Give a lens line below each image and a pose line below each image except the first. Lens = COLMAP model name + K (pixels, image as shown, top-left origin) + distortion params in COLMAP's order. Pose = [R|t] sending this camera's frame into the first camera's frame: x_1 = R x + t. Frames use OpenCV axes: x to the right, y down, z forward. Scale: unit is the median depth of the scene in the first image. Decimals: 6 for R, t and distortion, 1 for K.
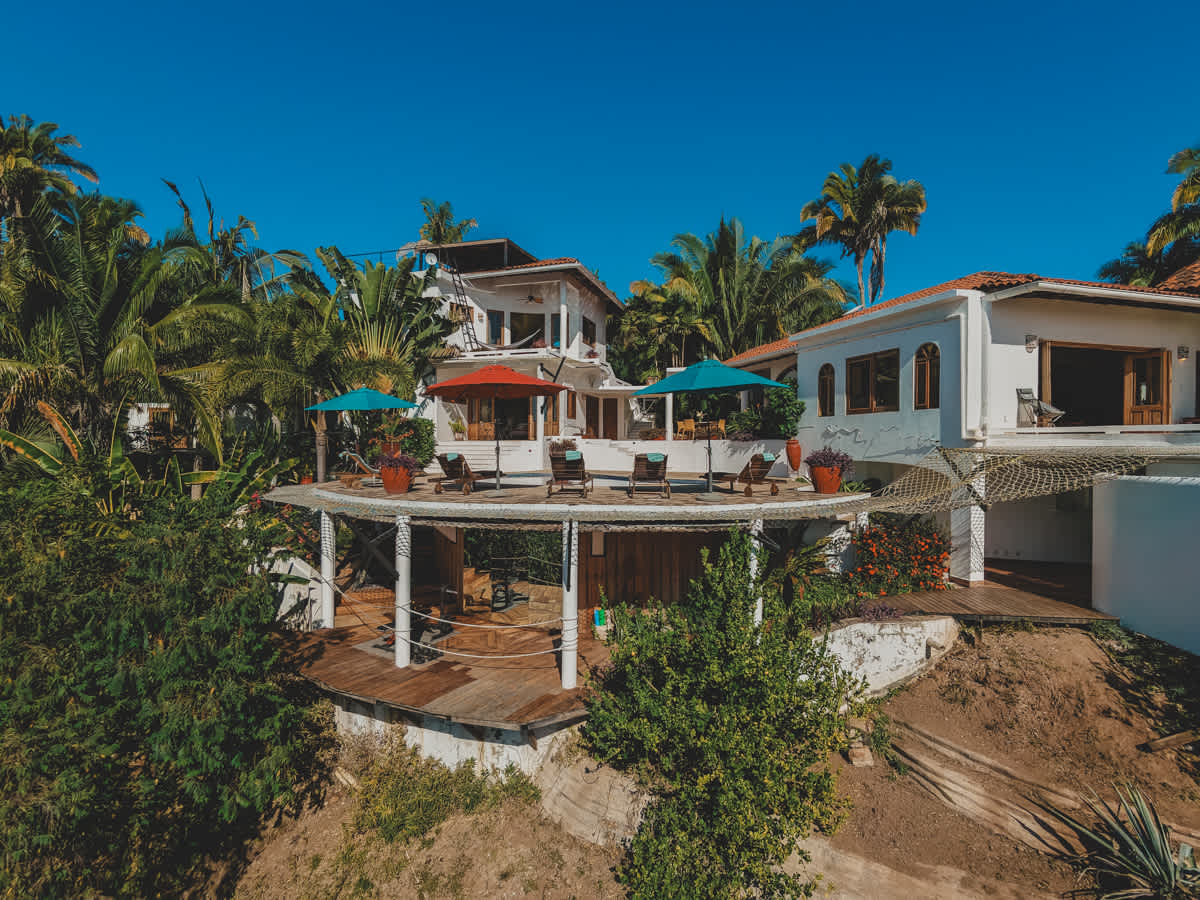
lens RADIAL K [[577.0, 0, 601.5], [0, 577.0, 450.9], [0, 0, 1]] dist [0.000542, 0.001779]
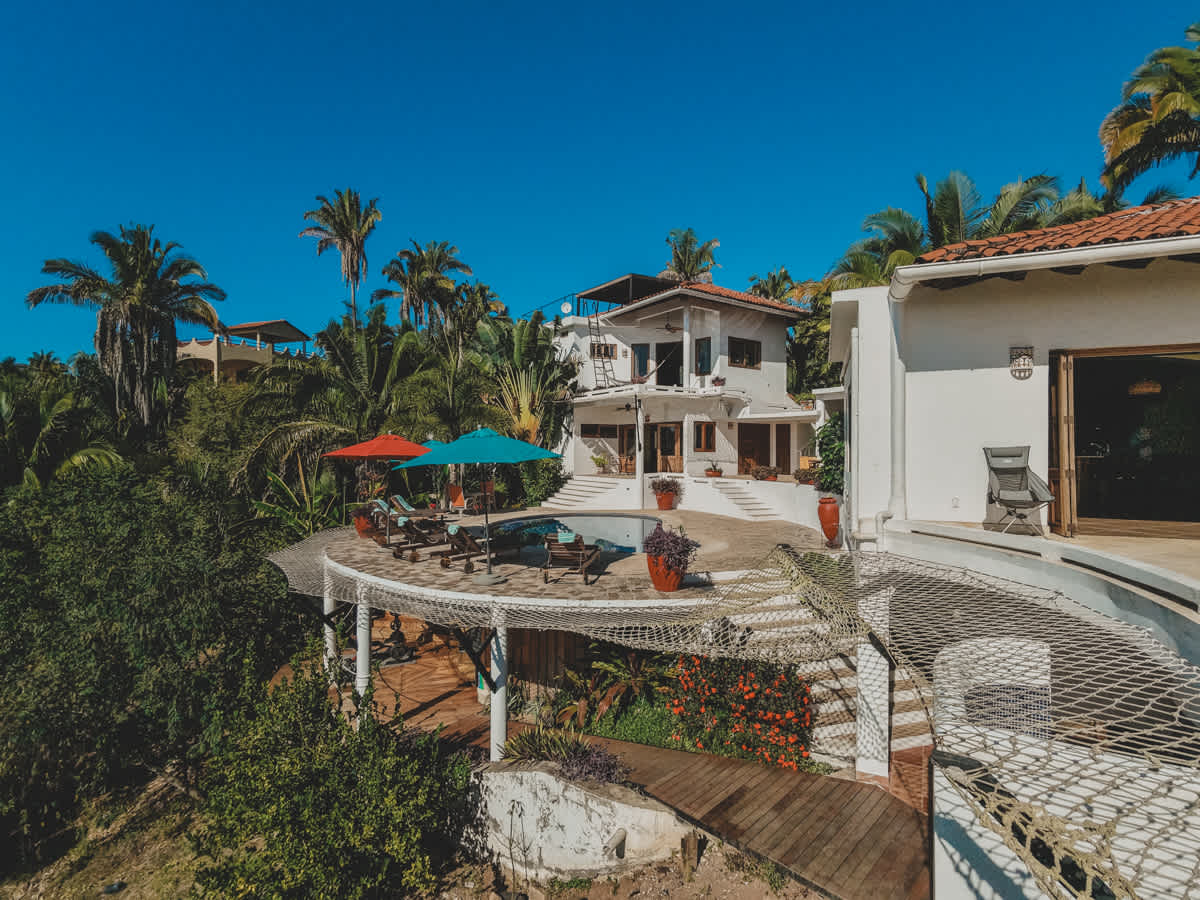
lens RADIAL K [[577.0, 0, 601.5], [0, 577.0, 450.9], [0, 0, 1]] dist [0.000542, 0.001779]
pose [[0.783132, -0.002113, -0.621851, 0.384069], [-0.002460, 0.999976, -0.006495, -0.049844], [0.621850, 0.006616, 0.783108, 0.170279]]
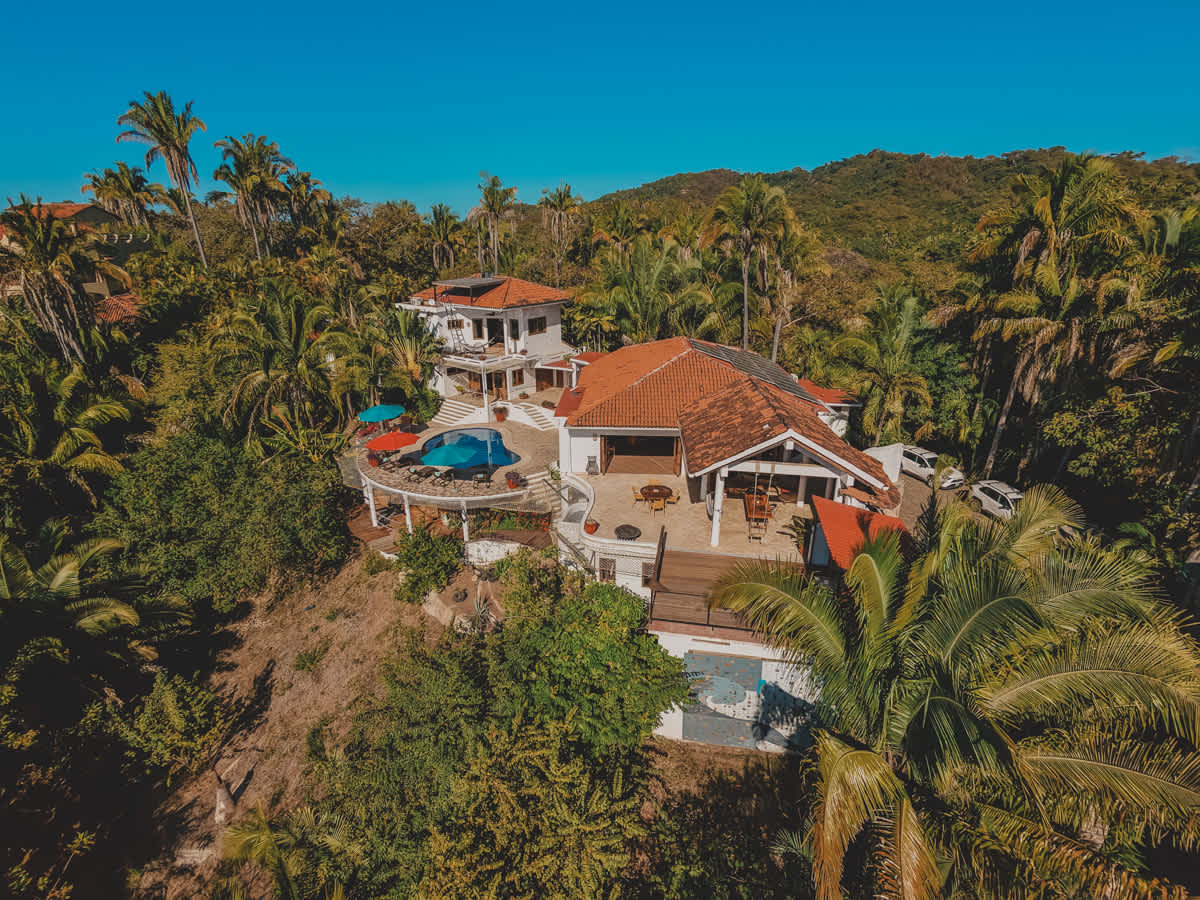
lens RADIAL K [[577.0, 0, 601.5], [0, 577.0, 450.9], [0, 0, 1]] dist [0.000542, 0.001779]
pose [[0.940175, 0.114934, -0.320719, 0.749169], [0.002263, 0.939249, 0.343229, -0.456728], [0.340684, -0.323421, 0.882799, -0.507435]]
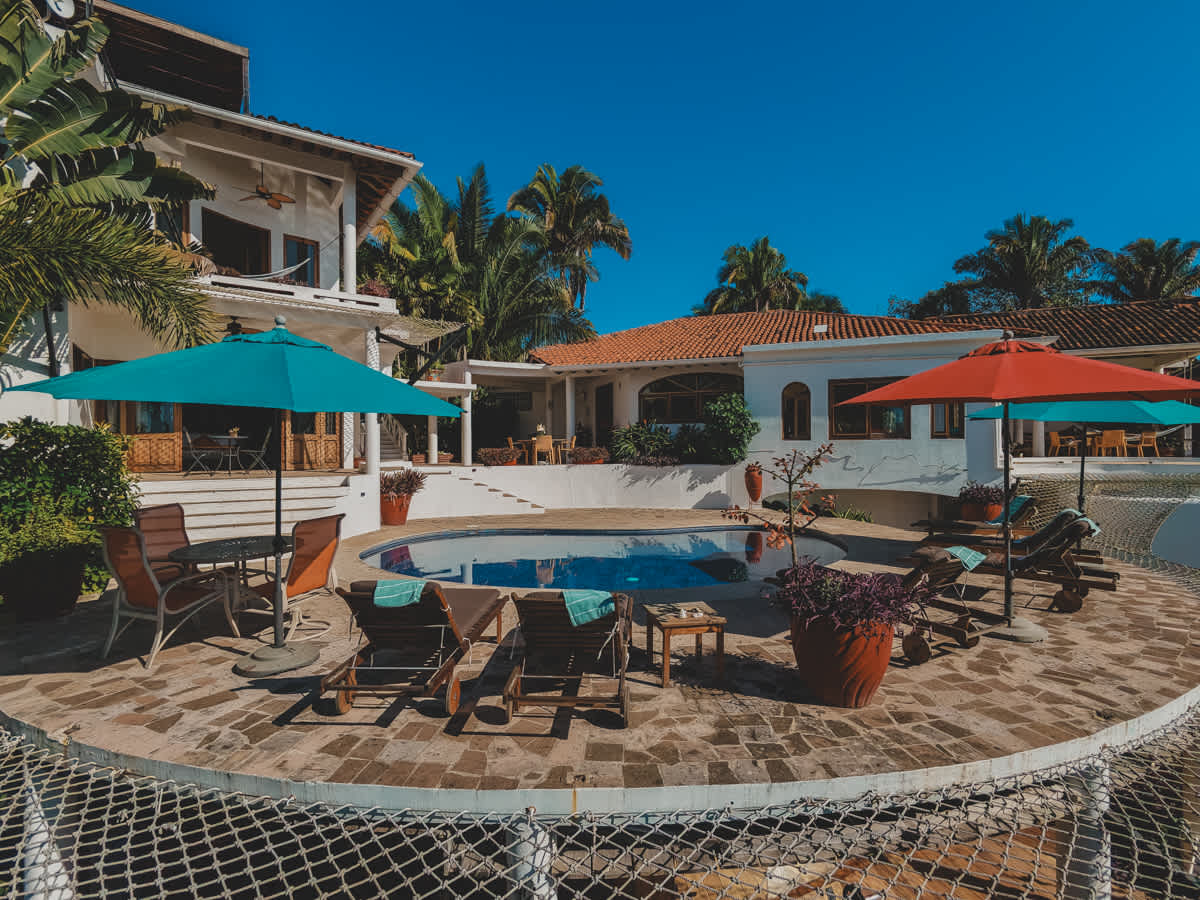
lens RADIAL K [[577.0, 0, 601.5], [0, 577.0, 450.9], [0, 0, 1]] dist [0.000542, 0.001779]
pose [[0.614004, -0.012271, 0.789208, -0.336351], [0.013552, 0.999896, 0.005004, -0.033419], [-0.789187, 0.007623, 0.614106, 0.442410]]
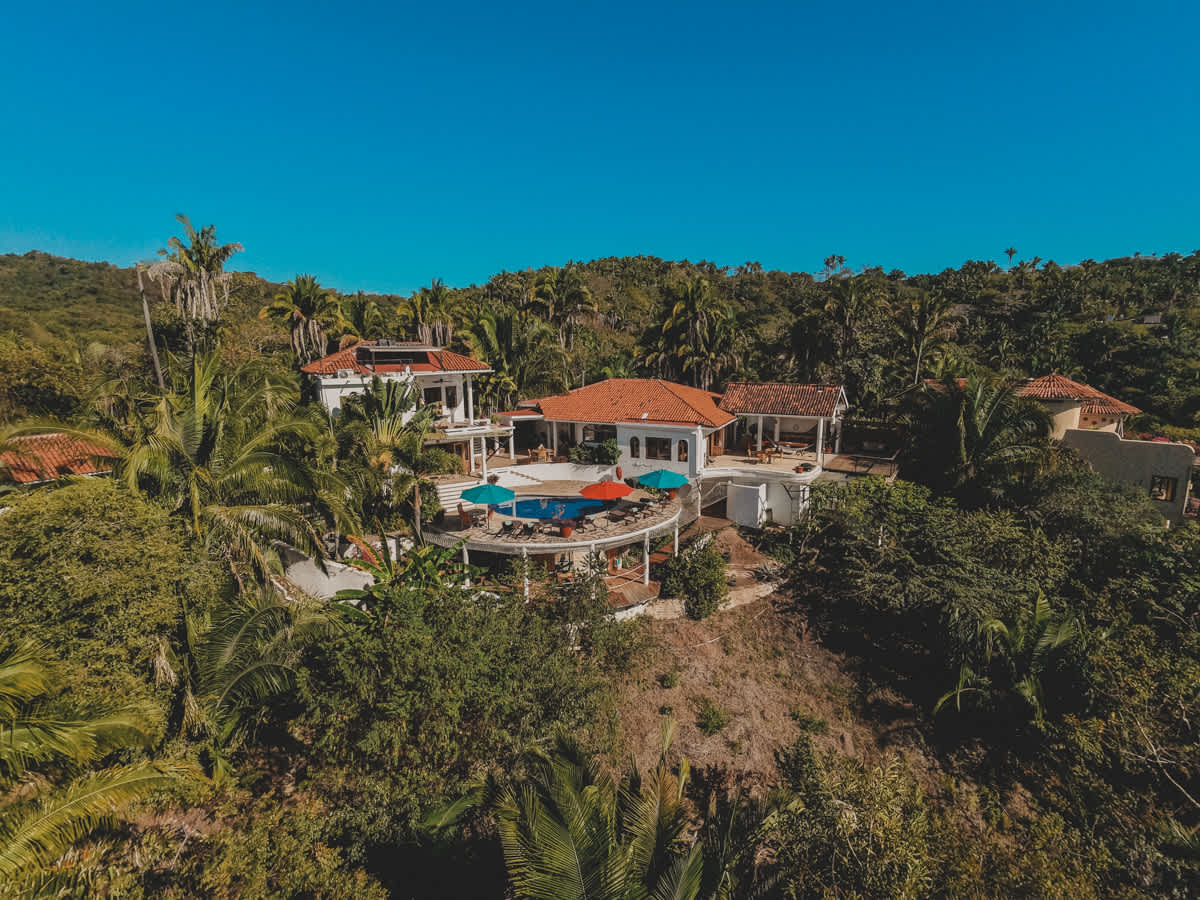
lens RADIAL K [[577.0, 0, 601.5], [0, 577.0, 450.9], [0, 0, 1]] dist [0.000542, 0.001779]
pose [[0.662933, -0.151289, 0.733233, -0.956144], [0.017345, 0.982211, 0.186979, -0.352569], [-0.748478, -0.111236, 0.653764, -0.309124]]
